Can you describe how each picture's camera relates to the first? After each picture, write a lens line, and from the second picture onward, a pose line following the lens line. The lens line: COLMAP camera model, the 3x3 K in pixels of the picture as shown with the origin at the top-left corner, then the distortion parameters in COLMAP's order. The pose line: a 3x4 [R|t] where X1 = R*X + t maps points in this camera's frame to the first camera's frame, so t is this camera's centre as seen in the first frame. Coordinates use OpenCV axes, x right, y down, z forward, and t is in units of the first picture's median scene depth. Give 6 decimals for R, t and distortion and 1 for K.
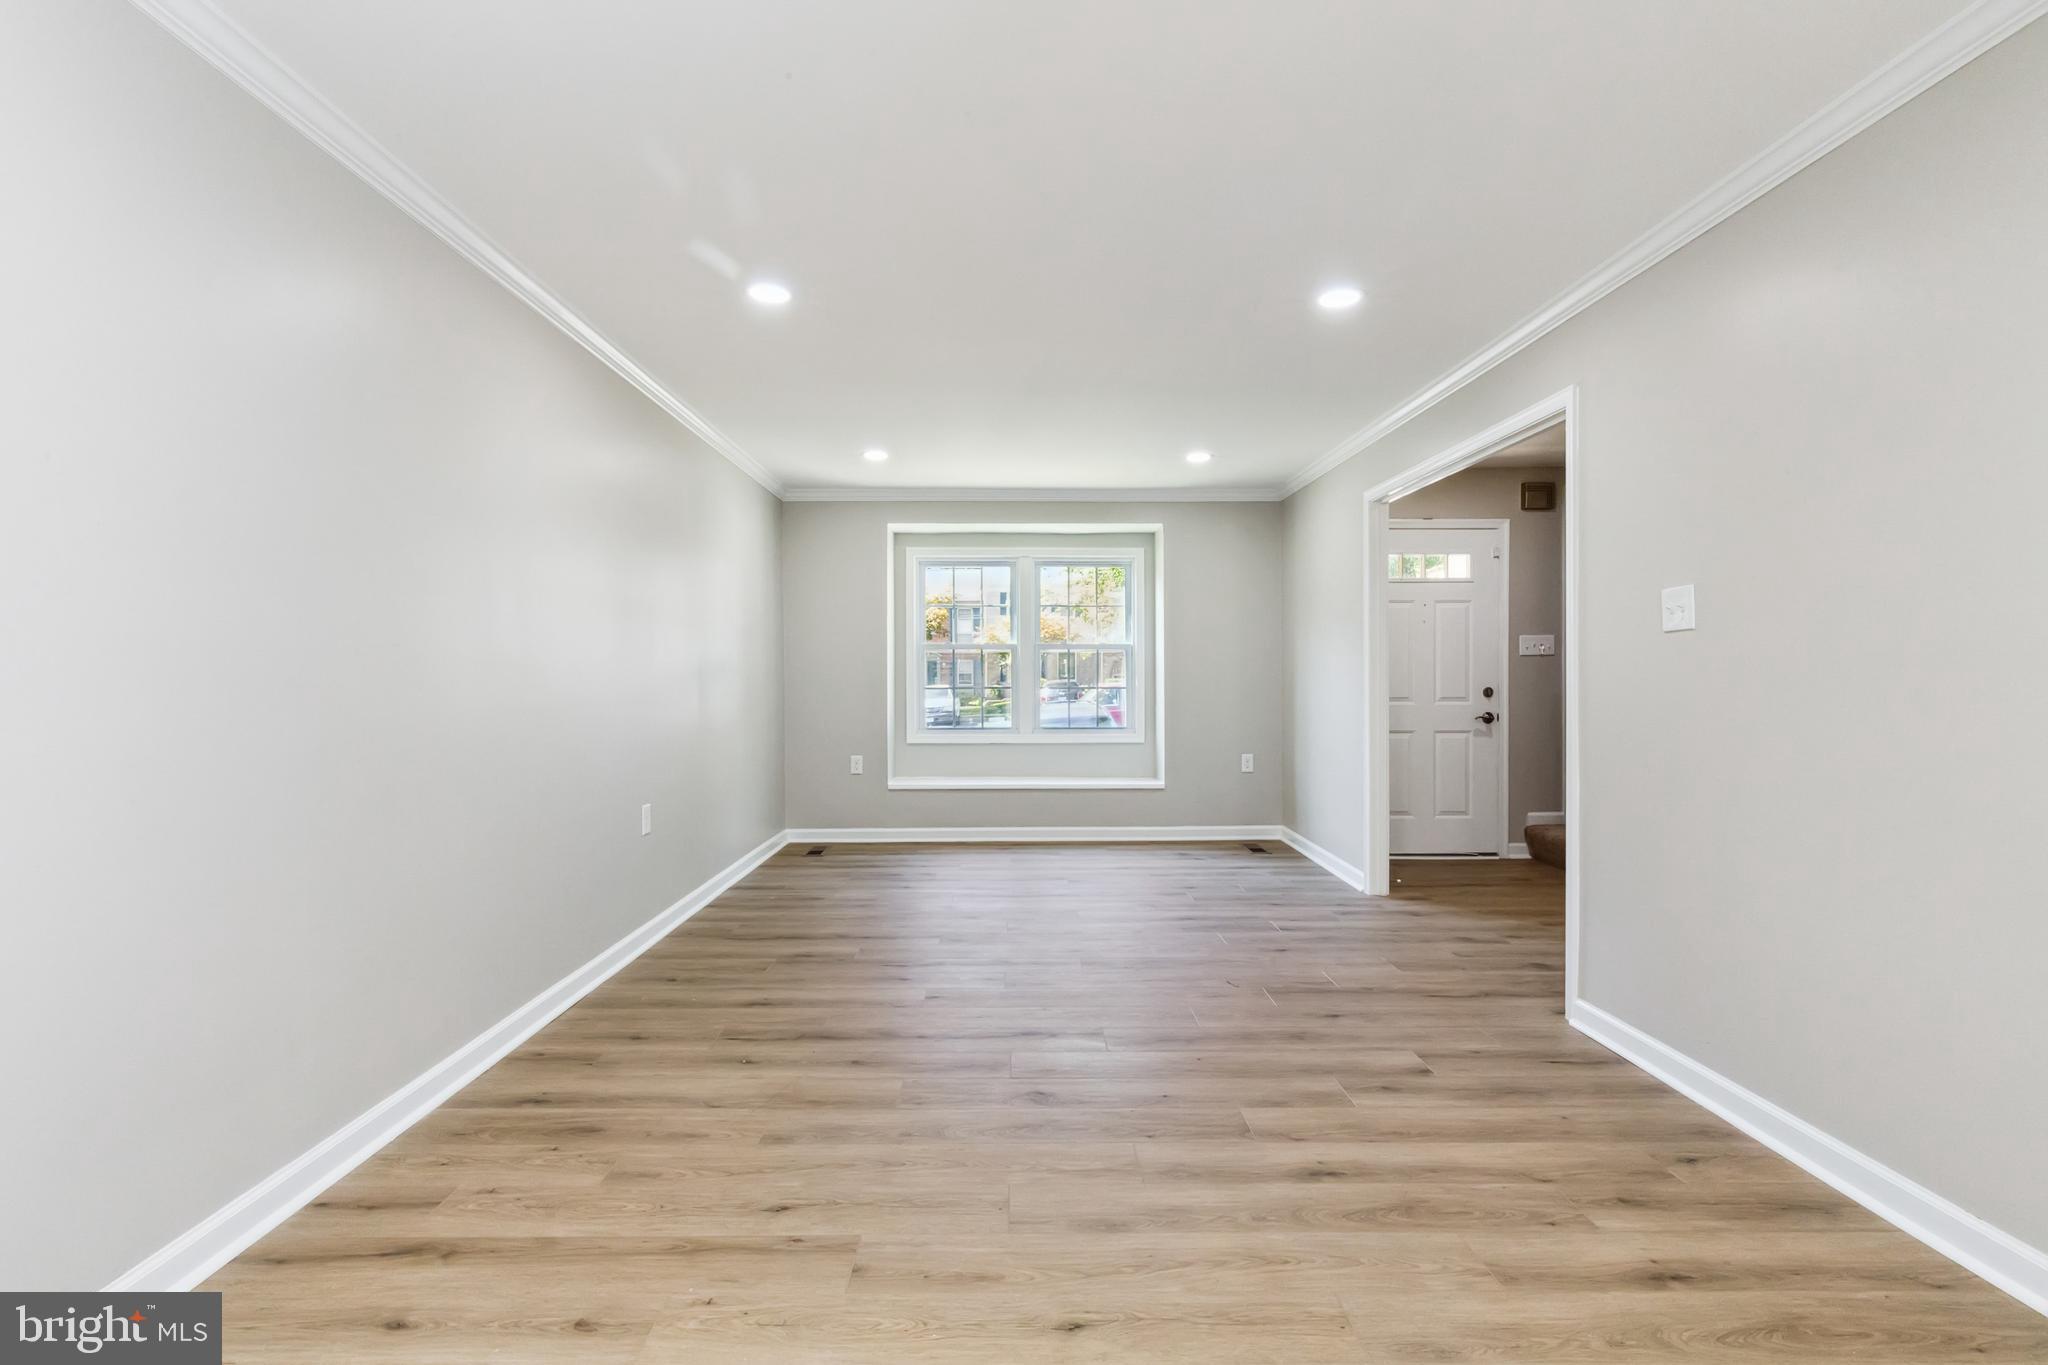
lens RADIAL K [[963.3, 0, 1021.9], [0, 963.3, 676.1], [0, 0, 1]] dist [0.012351, -0.003147]
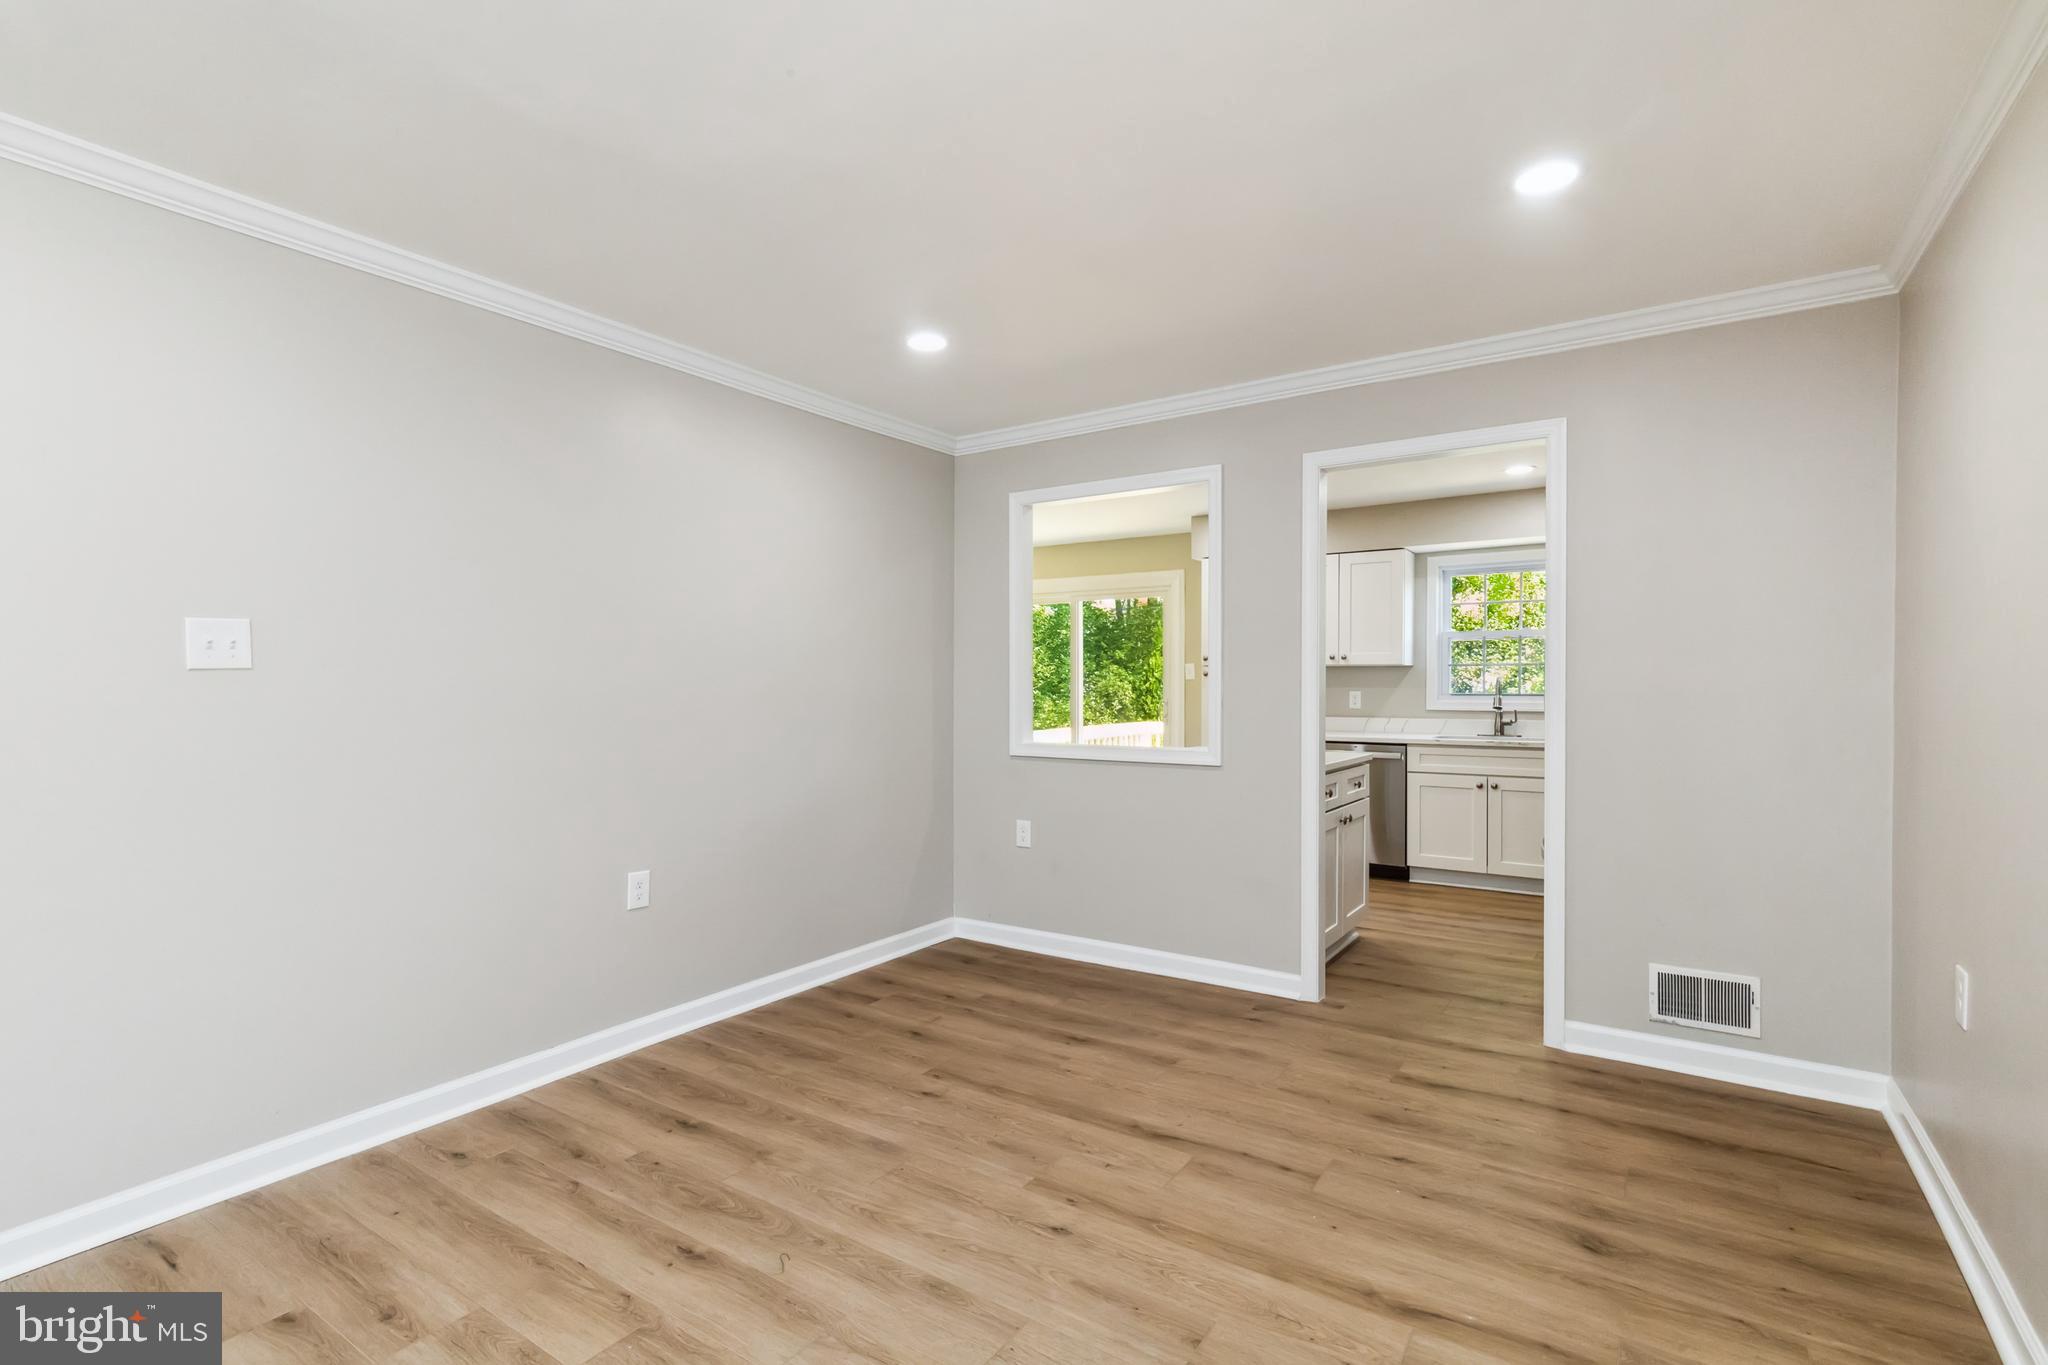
lens RADIAL K [[963.3, 0, 1025.9], [0, 963.3, 676.1], [0, 0, 1]] dist [0.012351, -0.003147]
pose [[-0.820391, 0.006151, 0.571771, -0.319579], [0.003786, 0.999979, -0.005326, -0.026205], [-0.571791, -0.002205, -0.820396, 1.025639]]
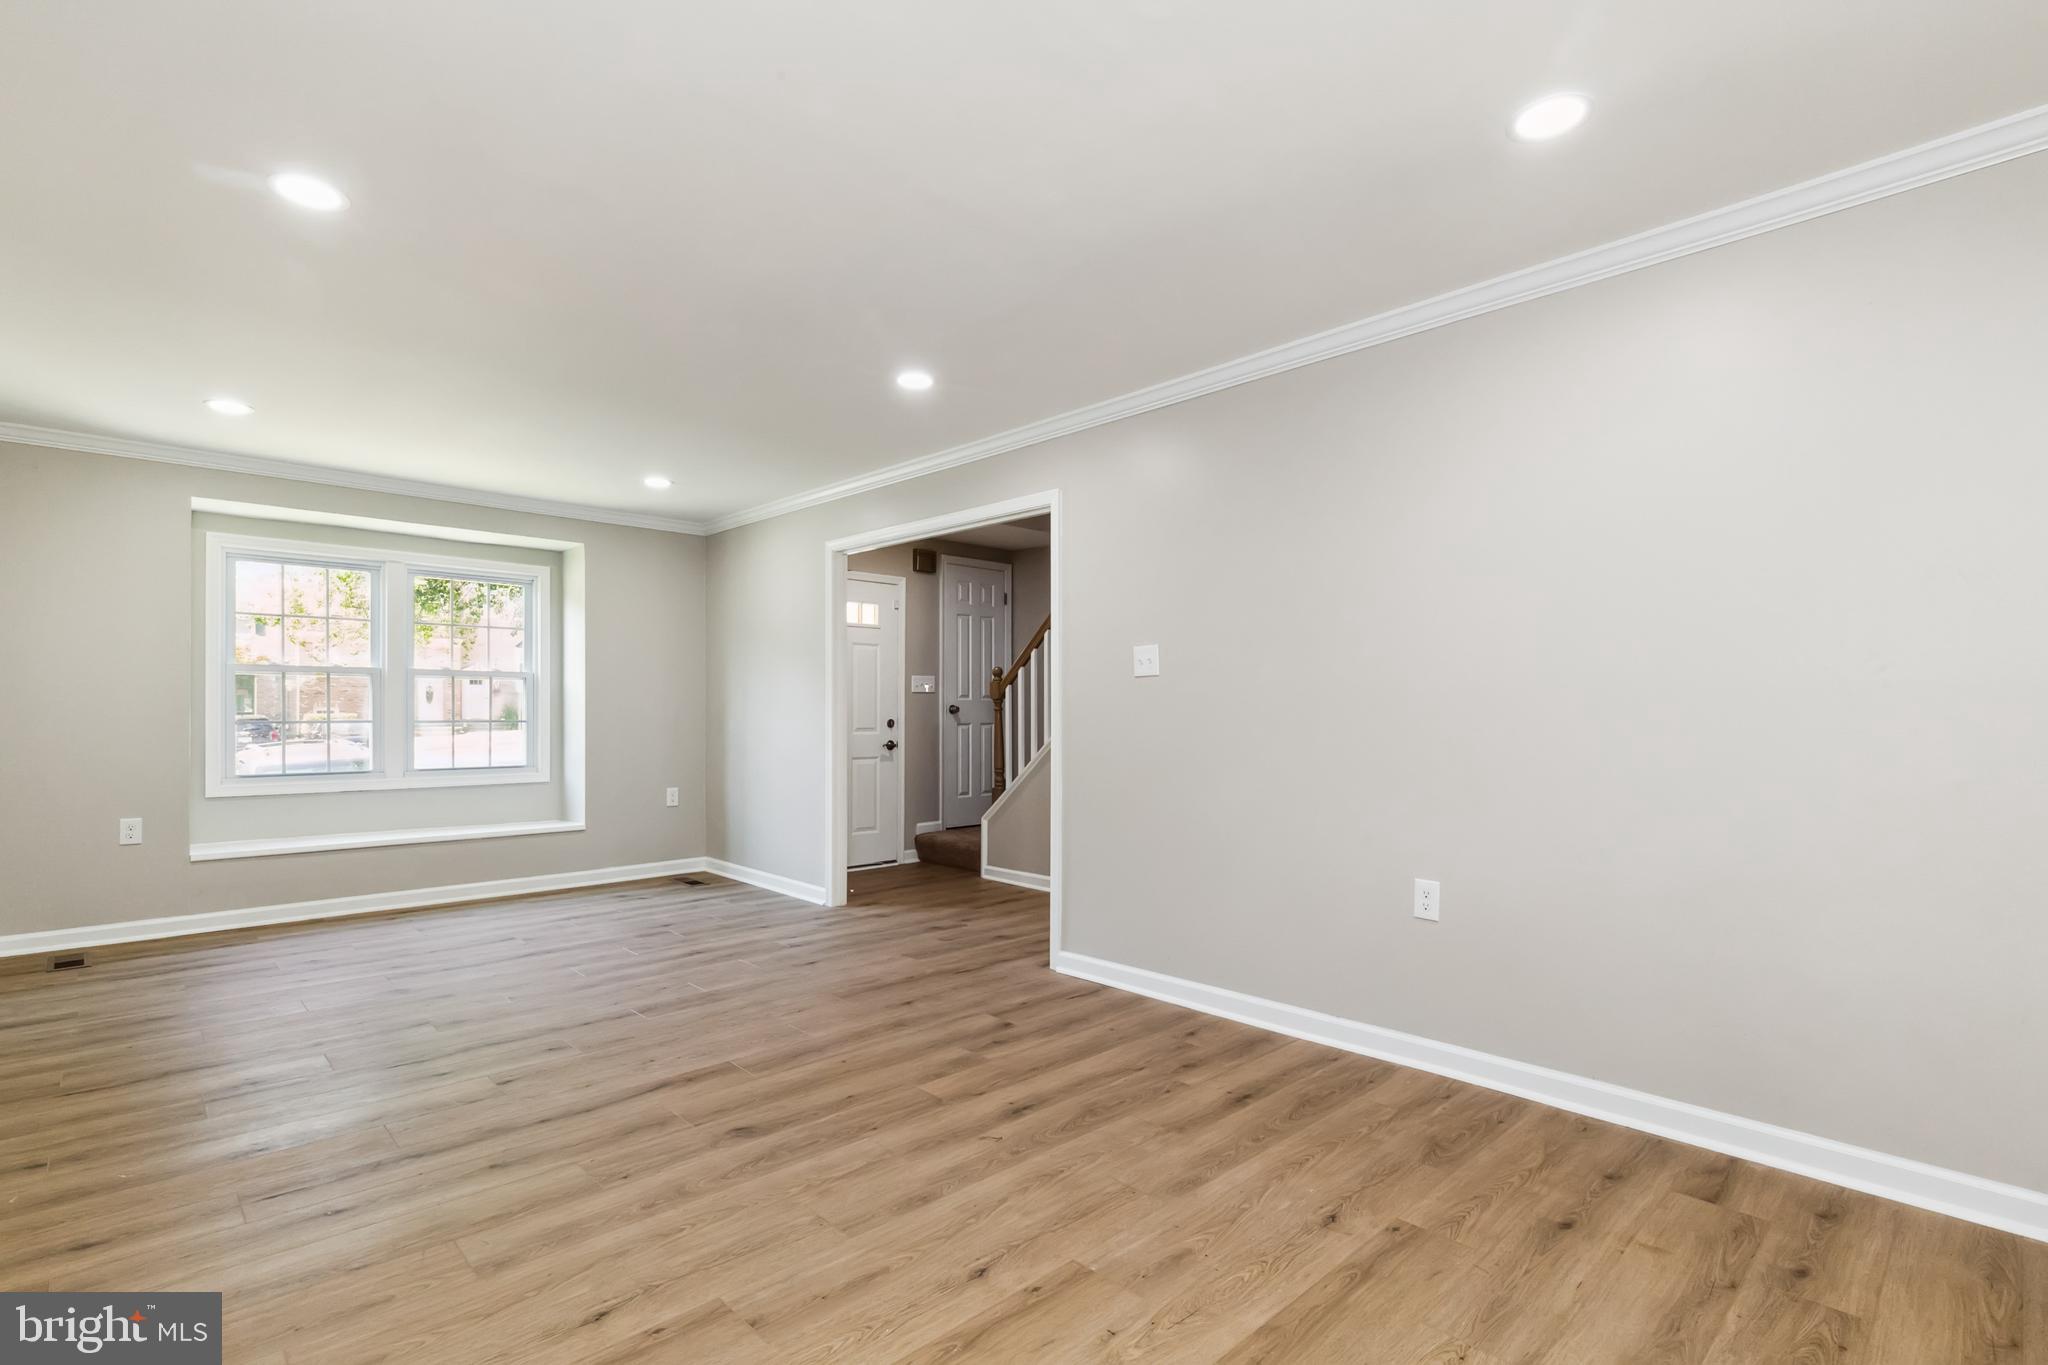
lens RADIAL K [[963.3, 0, 1019.6], [0, 963.3, 710.4], [0, 0, 1]] dist [0.012351, -0.003147]
pose [[0.730345, 0.004815, 0.683061, -0.343450], [-0.003779, 0.999988, -0.003008, 0.006268], [-0.683068, -0.000384, 0.730355, 0.067151]]
